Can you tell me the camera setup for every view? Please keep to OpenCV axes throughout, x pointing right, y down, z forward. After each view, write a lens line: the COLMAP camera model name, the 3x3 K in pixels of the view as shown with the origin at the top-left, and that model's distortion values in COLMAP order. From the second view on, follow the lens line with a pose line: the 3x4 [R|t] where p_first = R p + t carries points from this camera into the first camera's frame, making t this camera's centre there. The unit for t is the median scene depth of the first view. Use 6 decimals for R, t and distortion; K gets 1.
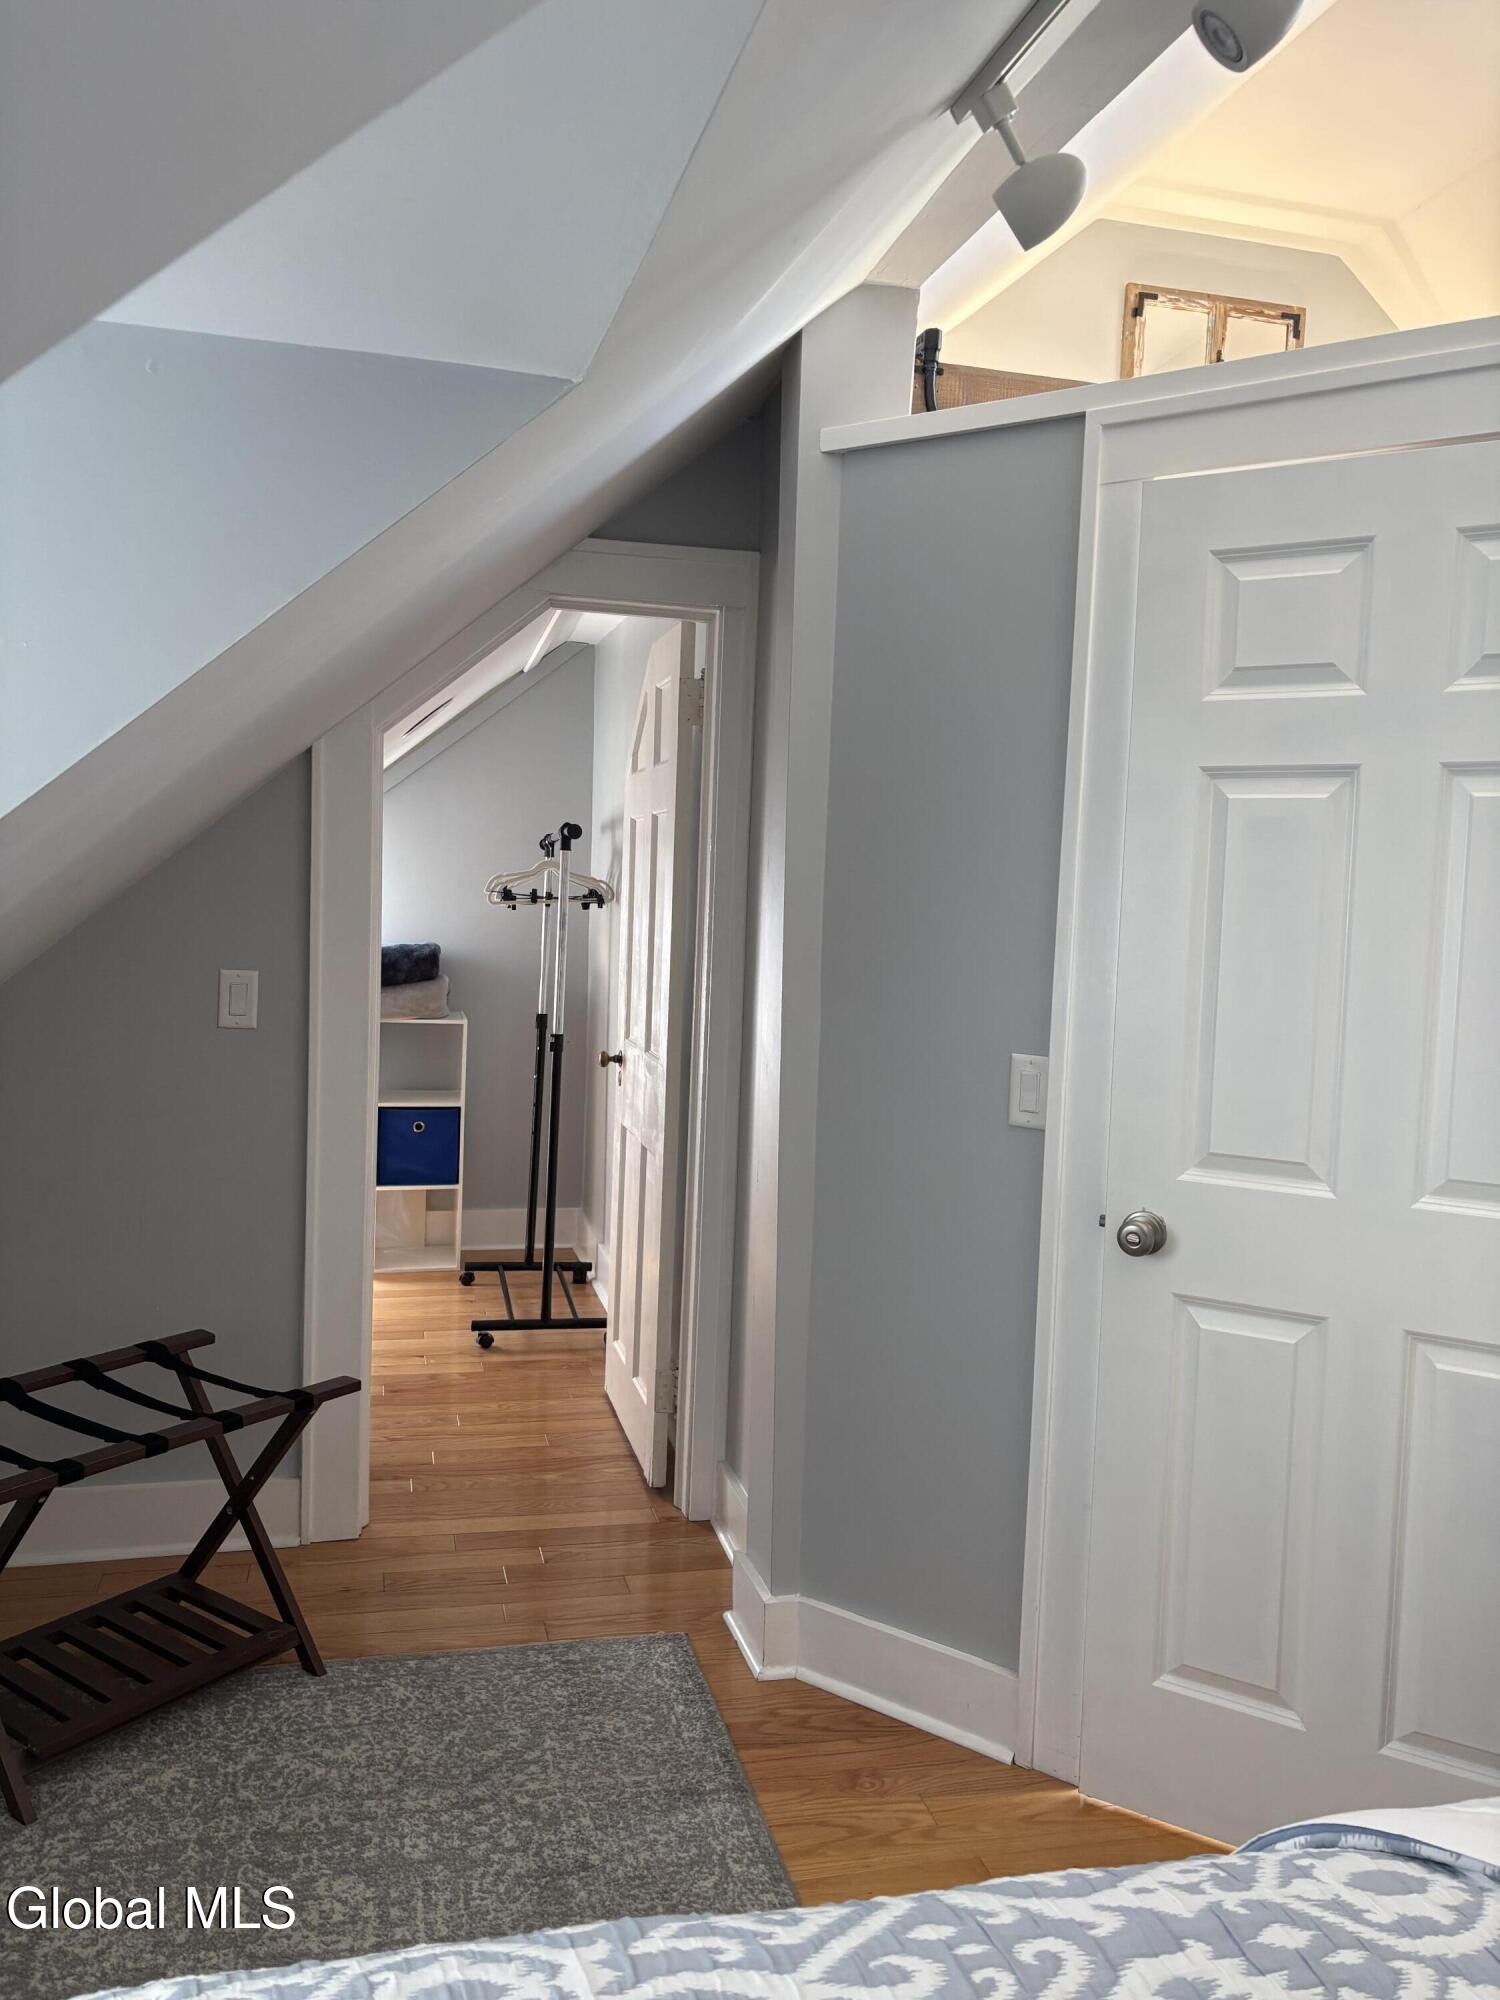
lens RADIAL K [[1516.7, 0, 757.3], [0, 1516.7, 990.8], [0, 0, 1]] dist [0.028643, -0.009691]
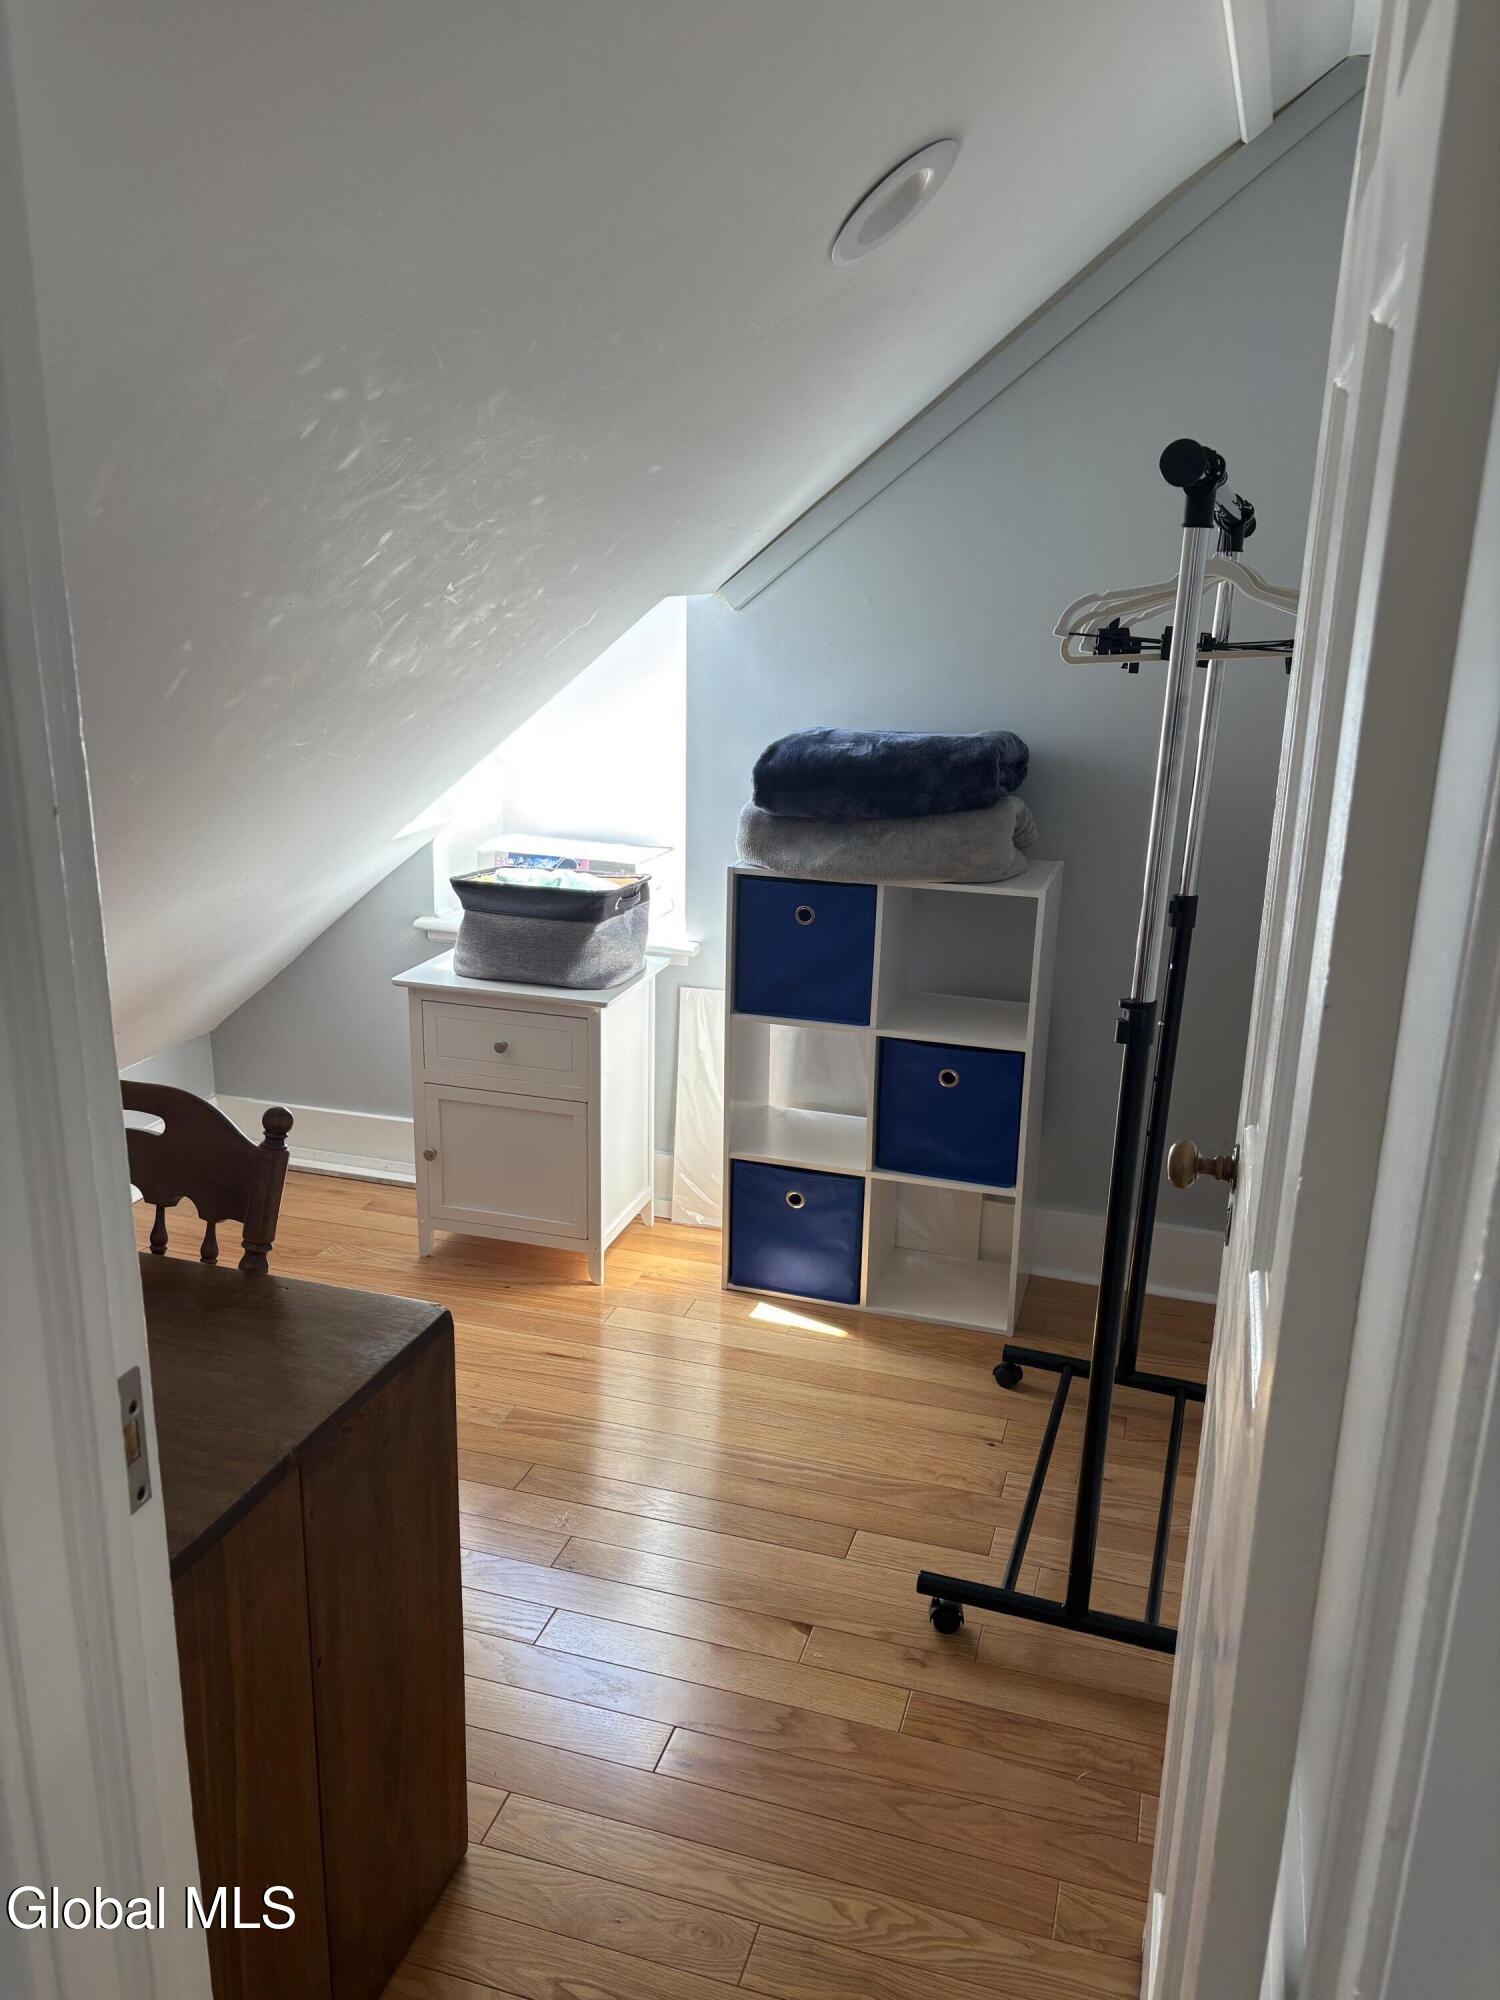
lens RADIAL K [[1534.6, 0, 752.2], [0, 1534.6, 1042.1], [0, 0, 1]] dist [0.059055, -0.002488]
pose [[0.860851, 0.128061, -0.492479, -0.014089], [-0.022778, 0.976542, 0.214119, -0.042328], [0.508346, -0.173107, 0.843574, 0.531239]]
